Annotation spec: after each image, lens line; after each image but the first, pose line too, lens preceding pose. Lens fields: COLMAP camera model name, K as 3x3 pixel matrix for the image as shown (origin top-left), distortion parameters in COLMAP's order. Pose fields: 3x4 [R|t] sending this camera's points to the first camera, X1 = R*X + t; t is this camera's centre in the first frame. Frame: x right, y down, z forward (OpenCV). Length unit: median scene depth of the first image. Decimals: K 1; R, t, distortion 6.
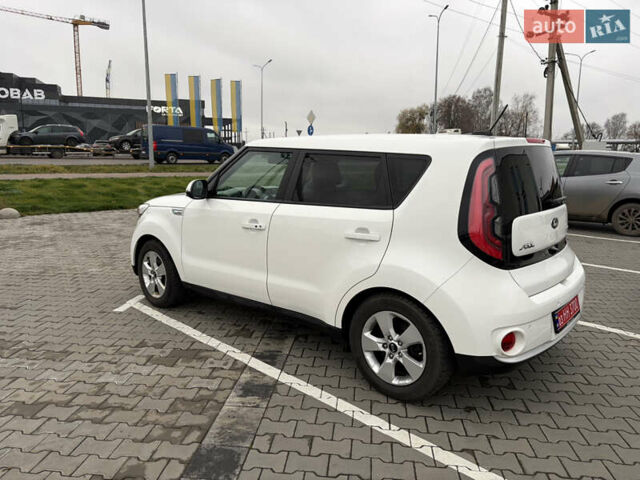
lens RADIAL K [[486.2, 0, 320.0], [0, 486.2, 240.0], [0, 0, 1]] dist [0.048970, -0.056507]
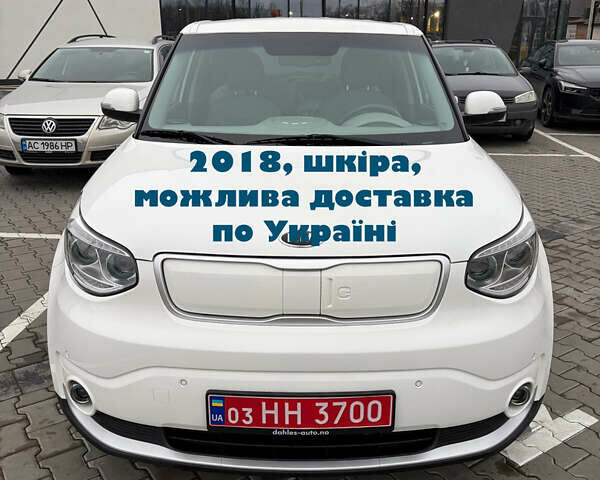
lens RADIAL K [[600.7, 0, 300.0], [0, 600.7, 240.0], [0, 0, 1]] dist [0.061373, -0.089606]
pose [[-0.650287, -0.255242, 0.715527, -0.236660], [0.118801, 0.896114, 0.427629, -0.108158], [-0.750342, 0.363087, -0.552408, 0.570447]]
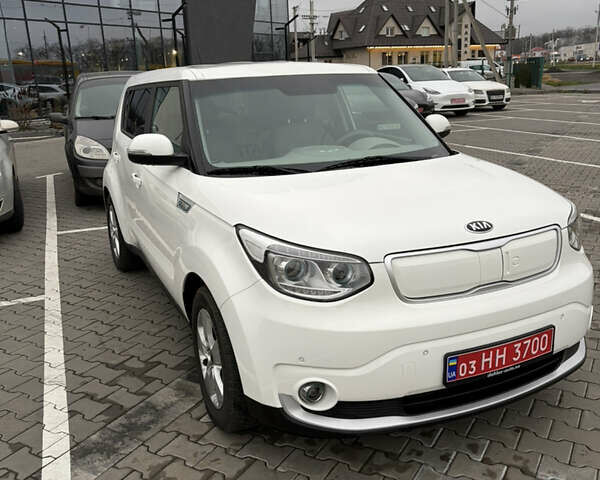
lens RADIAL K [[600.7, 0, 300.0], [0, 600.7, 240.0], [0, 0, 1]] dist [0.061373, -0.089606]
pose [[-0.917293, -0.093796, 0.387008, -0.152361], [0.085806, 0.902478, 0.422103, -0.130392], [-0.388857, 0.420400, -0.819789, 0.677588]]
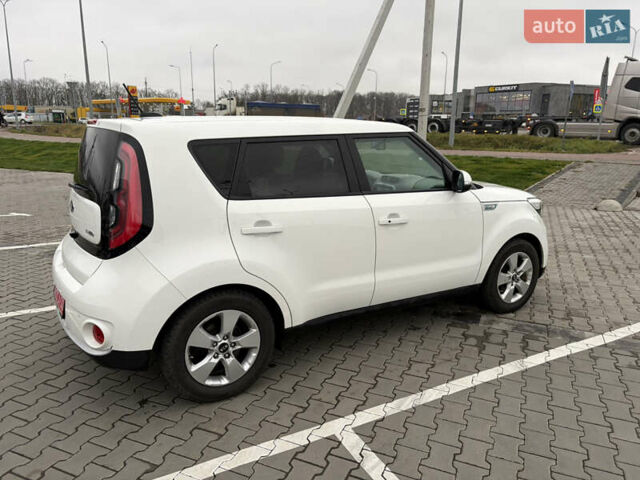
lens RADIAL K [[486.2, 0, 320.0], [0, 486.2, 240.0], [0, 0, 1]] dist [0.048970, -0.056507]
pose [[-0.280033, 0.203603, -0.938151, 0.340831], [-0.185851, 0.947264, 0.261057, -0.085126], [0.941829, 0.247460, -0.227426, 0.456270]]
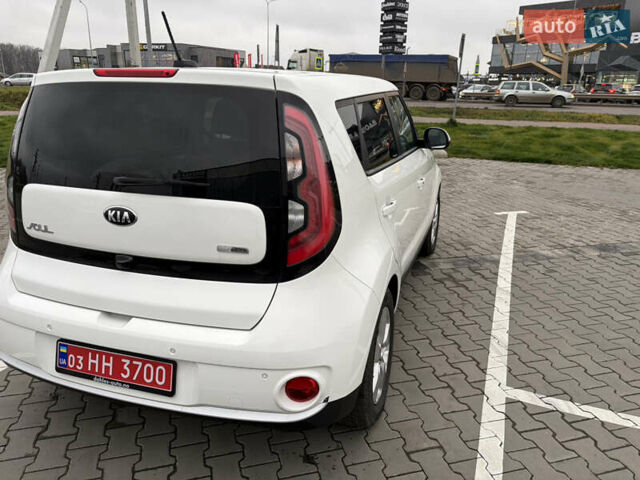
lens RADIAL K [[486.2, 0, 320.0], [0, 486.2, 240.0], [0, 0, 1]] dist [0.048970, -0.056507]
pose [[0.389262, 0.262481, -0.882937, 0.294032], [-0.173193, 0.962301, 0.209719, -0.045904], [0.904698, 0.071283, 0.420047, 0.259760]]
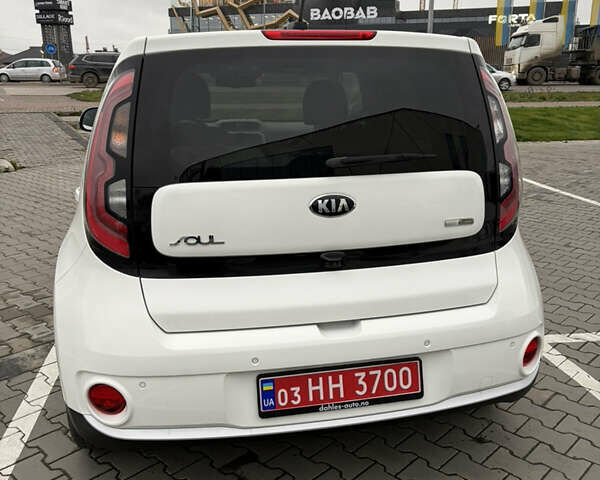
lens RADIAL K [[600.7, 0, 300.0], [0, 600.7, 240.0], [0, 0, 1]] dist [0.061373, -0.089606]
pose [[0.801171, 0.142042, -0.581333, 0.216735], [-0.090556, 0.989012, 0.116852, -0.018005], [0.591544, -0.040975, 0.805231, 0.130780]]
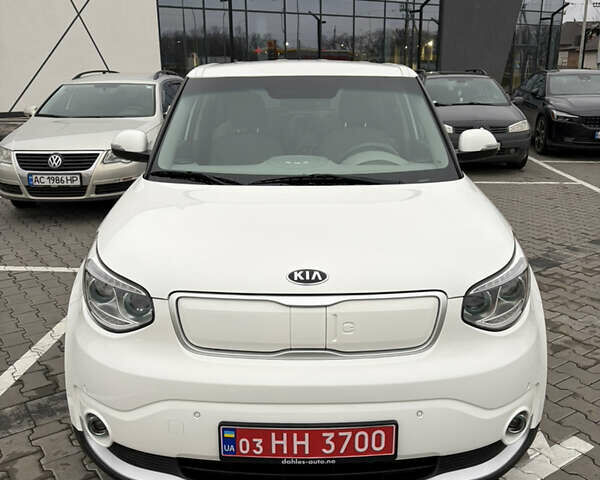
lens RADIAL K [[600.7, 0, 300.0], [0, 600.7, 240.0], [0, 0, 1]] dist [0.061373, -0.089606]
pose [[-0.654946, -0.218482, 0.723403, -0.241951], [0.125201, 0.912689, 0.389003, -0.115892], [-0.745232, 0.345346, -0.570408, 0.576702]]
